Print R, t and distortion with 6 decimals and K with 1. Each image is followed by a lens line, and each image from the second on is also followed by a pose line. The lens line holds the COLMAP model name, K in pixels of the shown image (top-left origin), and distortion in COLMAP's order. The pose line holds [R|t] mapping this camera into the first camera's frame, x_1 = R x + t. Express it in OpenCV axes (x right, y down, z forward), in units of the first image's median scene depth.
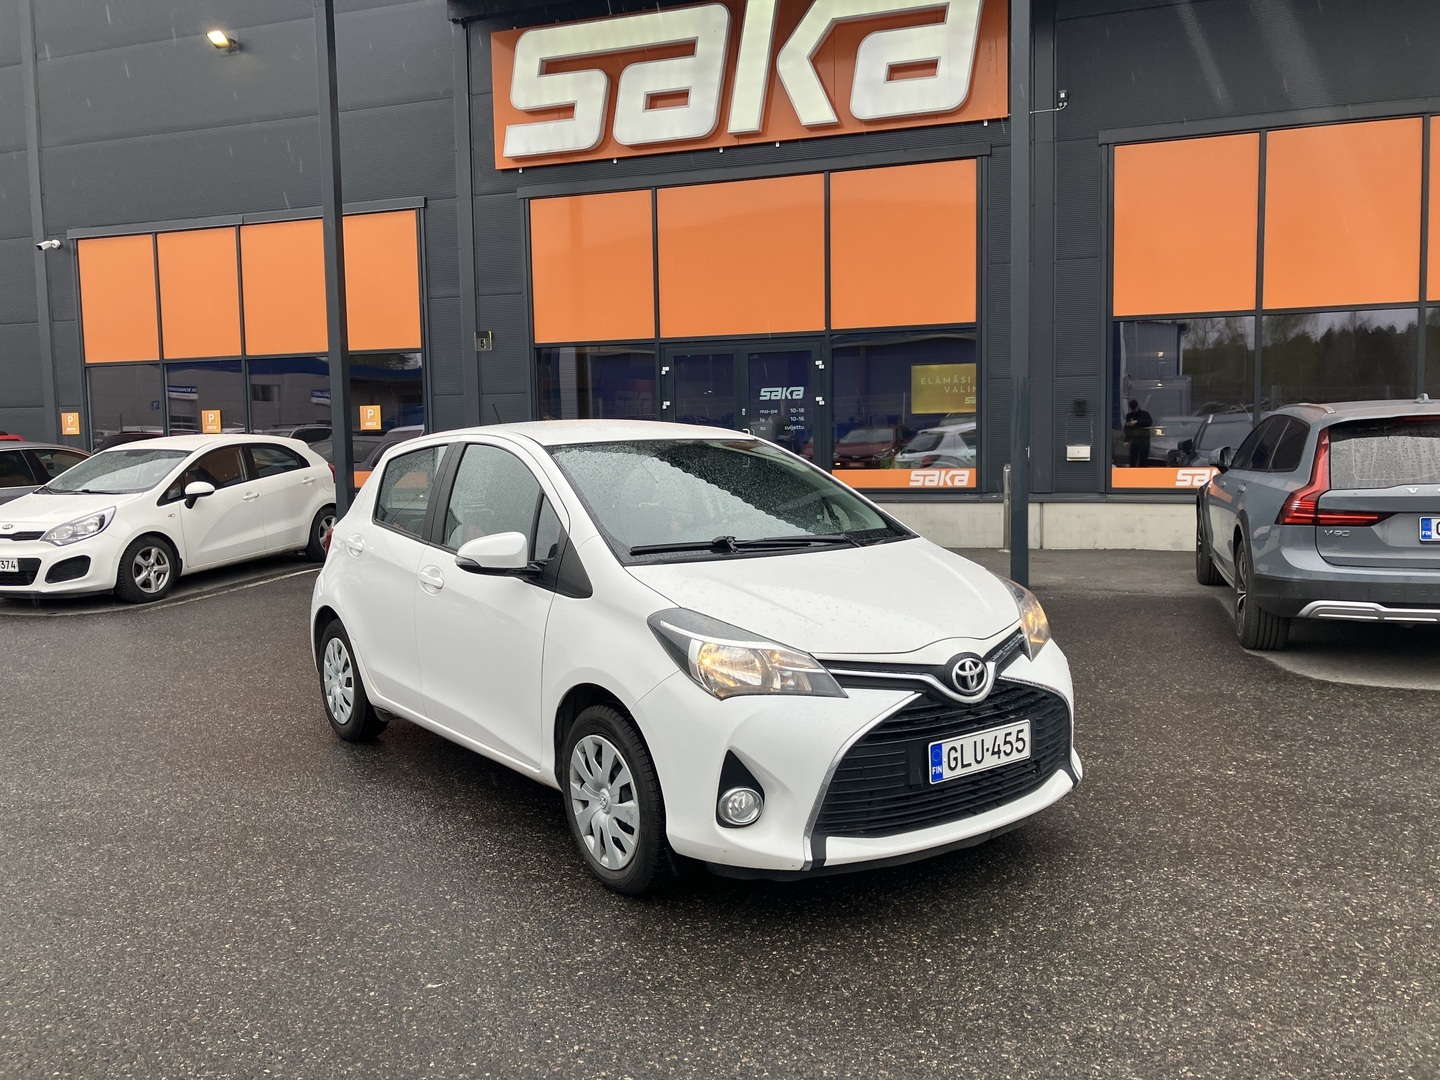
lens RADIAL K [[1206.5, 0, 702.3], [0, 1206.5, 533.4], [0, 0, 1]] dist [0.004199, 0.000137]
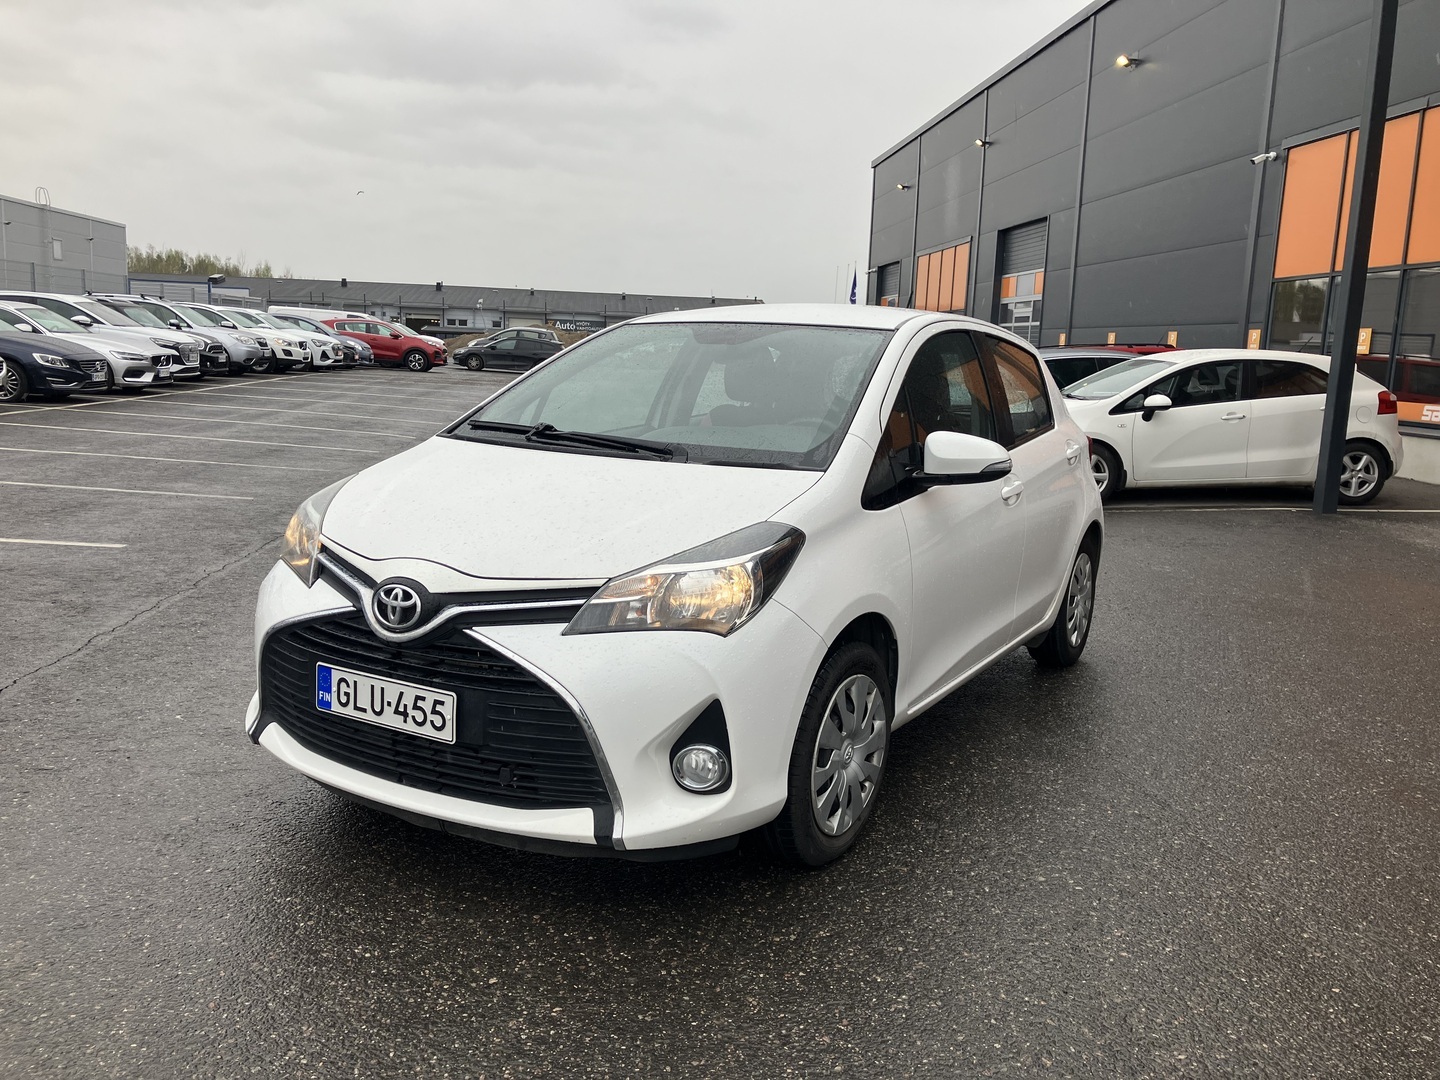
lens RADIAL K [[1206.5, 0, 702.3], [0, 1206.5, 533.4], [0, 0, 1]] dist [0.004199, 0.000137]
pose [[0.391609, 0.173786, -0.903571, 0.990238], [-0.123144, 0.983066, 0.135705, -0.059277], [0.911854, 0.058126, 0.406378, 0.850836]]
